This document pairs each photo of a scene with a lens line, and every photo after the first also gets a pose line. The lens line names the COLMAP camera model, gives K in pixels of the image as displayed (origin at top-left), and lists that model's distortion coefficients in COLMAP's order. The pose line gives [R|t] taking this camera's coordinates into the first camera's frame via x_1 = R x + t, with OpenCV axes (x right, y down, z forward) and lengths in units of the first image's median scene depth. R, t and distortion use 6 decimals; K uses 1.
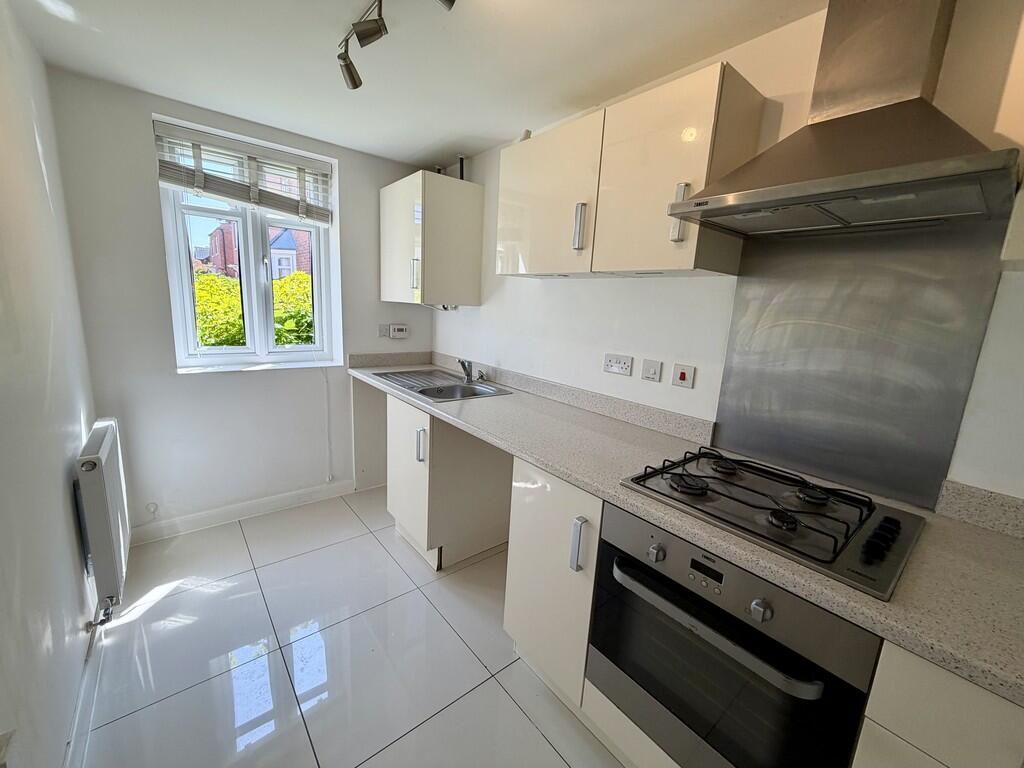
lens RADIAL K [[410.9, 0, 512.0], [0, 410.9, 384.0], [0, 0, 1]] dist [0.000264, 0.000008]
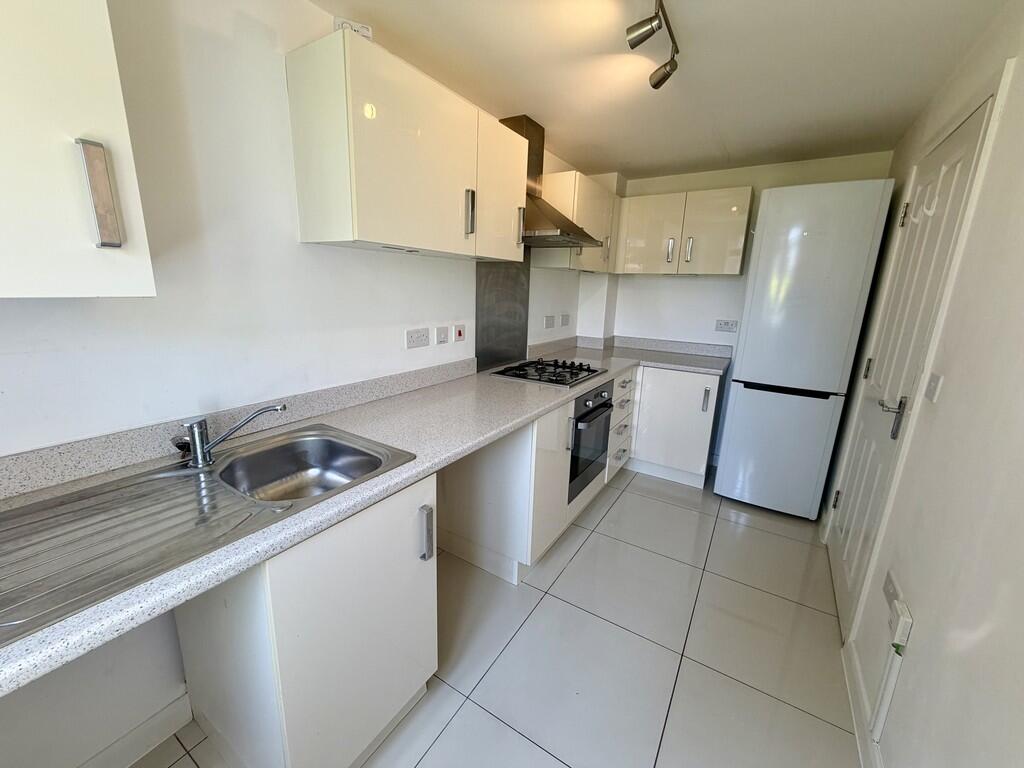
lens RADIAL K [[410.9, 0, 512.0], [0, 410.9, 384.0], [0, 0, 1]] dist [0.000264, 0.000008]
pose [[-0.316440, -0.282926, 0.905438, -0.932765], [0.136417, 0.930993, 0.338588, -0.302000], [-0.938753, 0.230660, -0.256007, 1.222782]]
